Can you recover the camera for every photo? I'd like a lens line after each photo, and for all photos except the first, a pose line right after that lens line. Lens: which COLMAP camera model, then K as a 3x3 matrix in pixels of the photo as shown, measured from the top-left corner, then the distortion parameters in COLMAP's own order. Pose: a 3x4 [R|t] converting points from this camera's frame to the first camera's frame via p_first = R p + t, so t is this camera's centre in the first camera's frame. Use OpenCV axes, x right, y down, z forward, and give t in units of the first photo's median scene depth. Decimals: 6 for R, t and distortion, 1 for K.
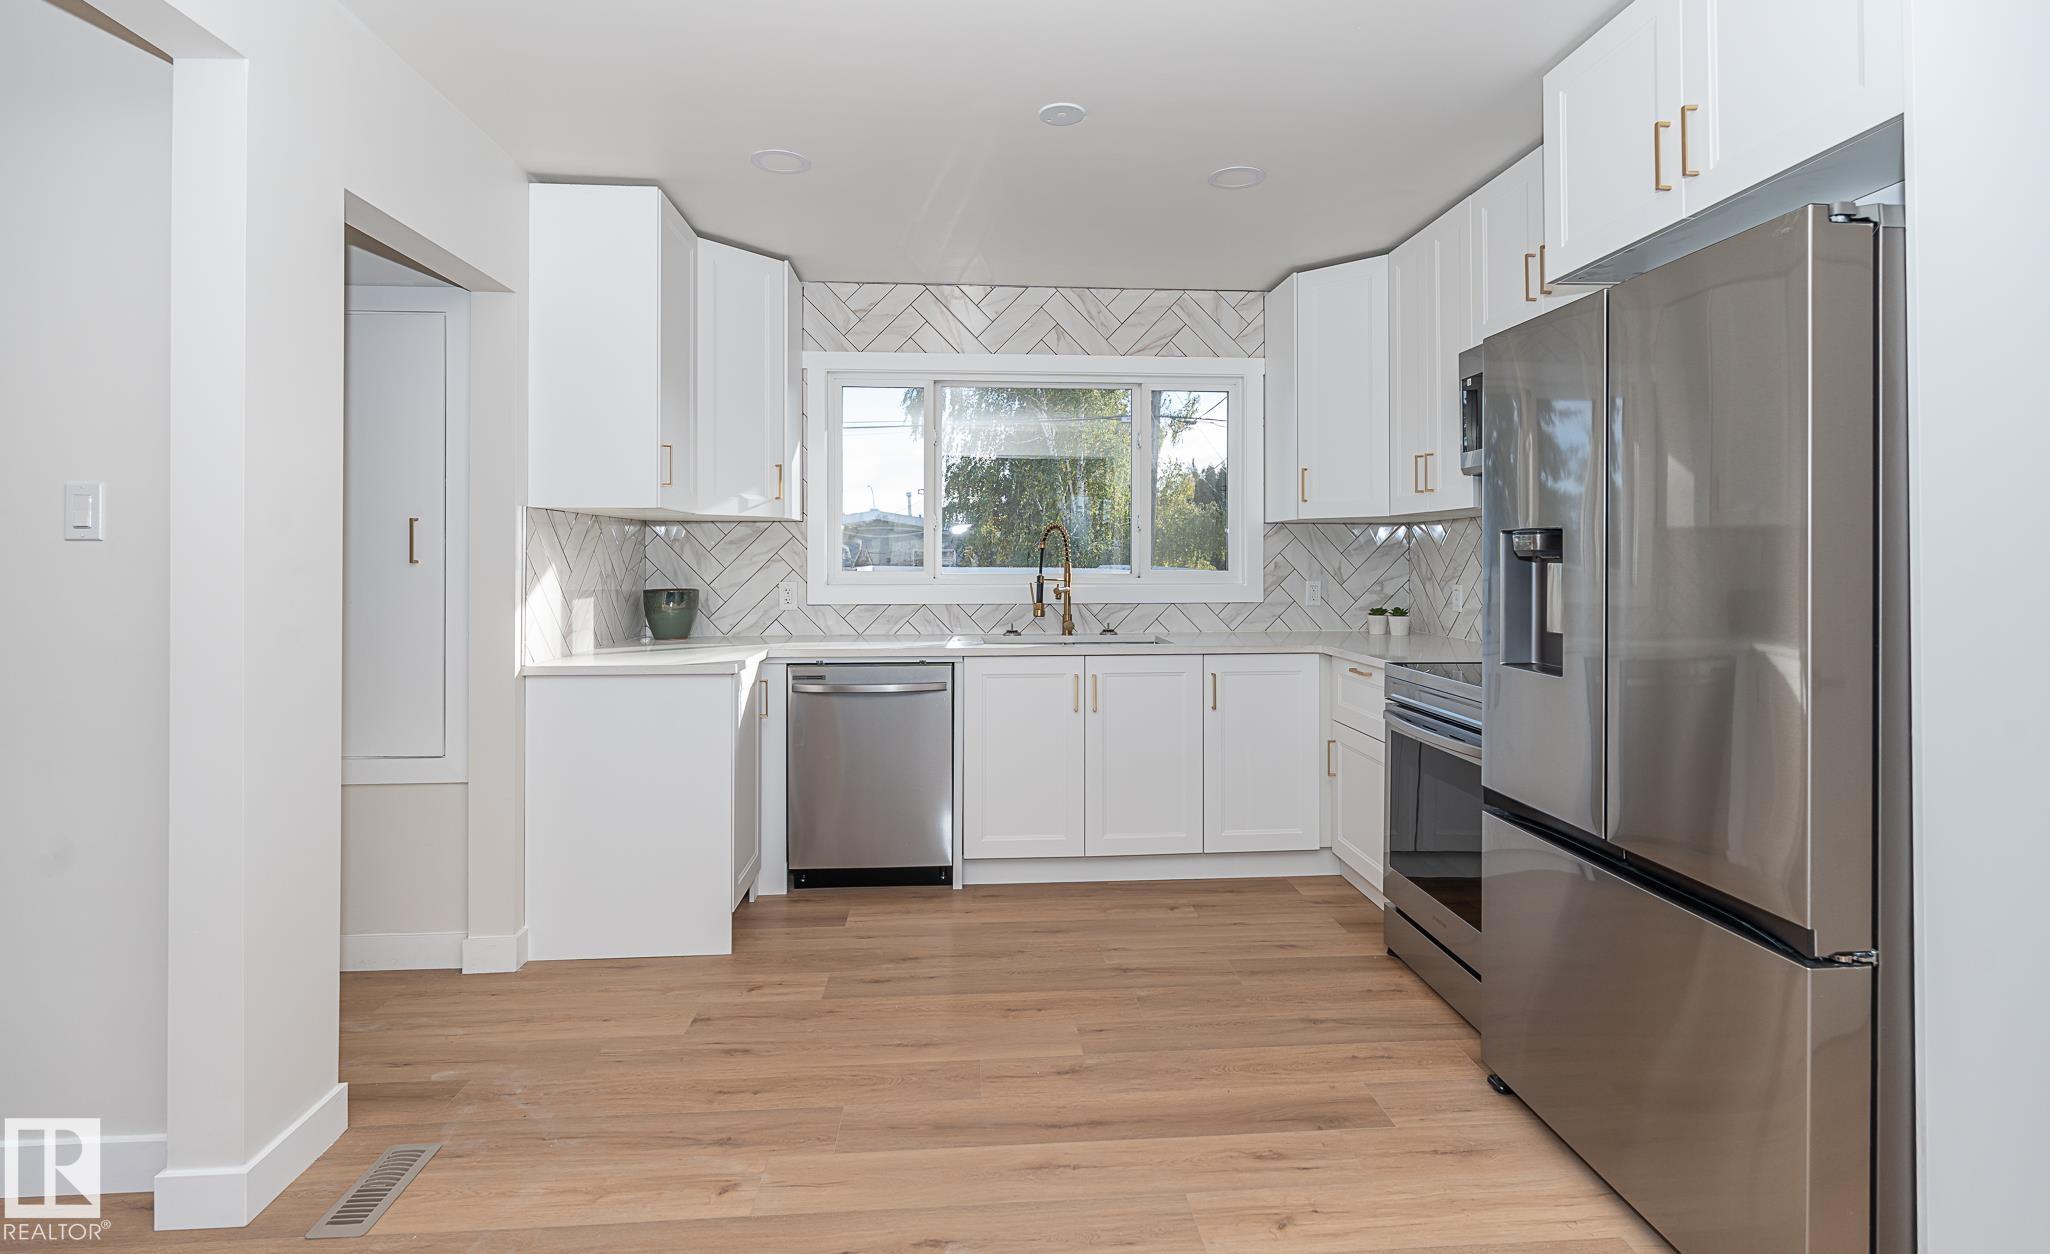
lens RADIAL K [[983.6, 0, 1027.7], [0, 983.6, 551.1], [0, 0, 1]] dist [0.002025, 0.000086]
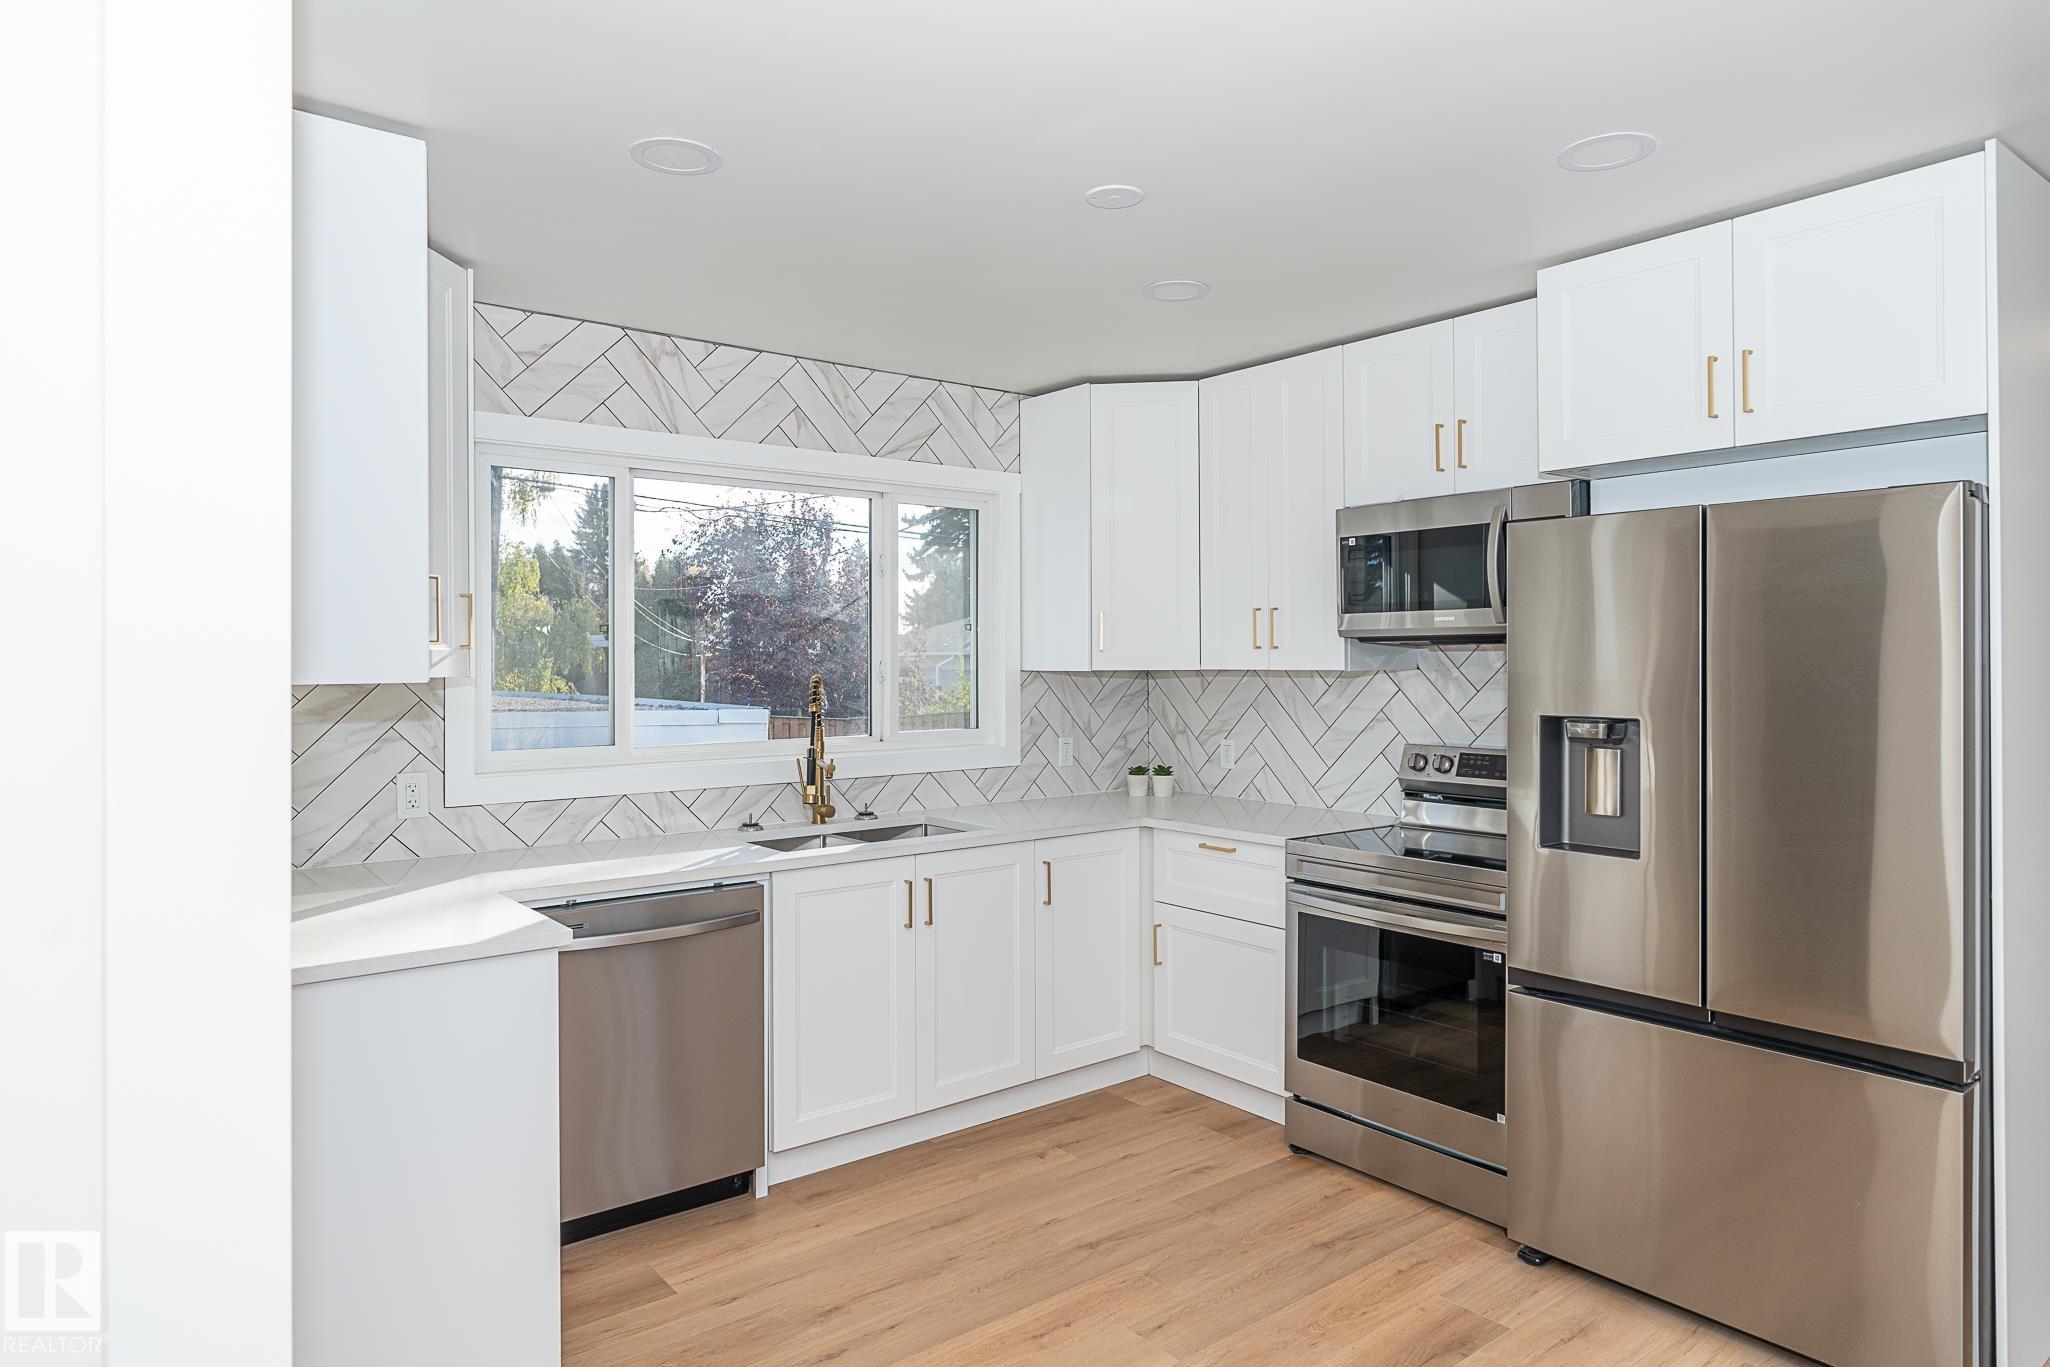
lens RADIAL K [[1242.5, 0, 1024.2], [0, 1242.5, 657.6], [0, 0, 1]] dist [0.000651, -0.000395]
pose [[0.824062, -0.001341, 0.566499, -0.377046], [-0.001322, 0.999990, 0.004291, -0.046801], [-0.566499, -0.004285, 0.824051, 0.132067]]
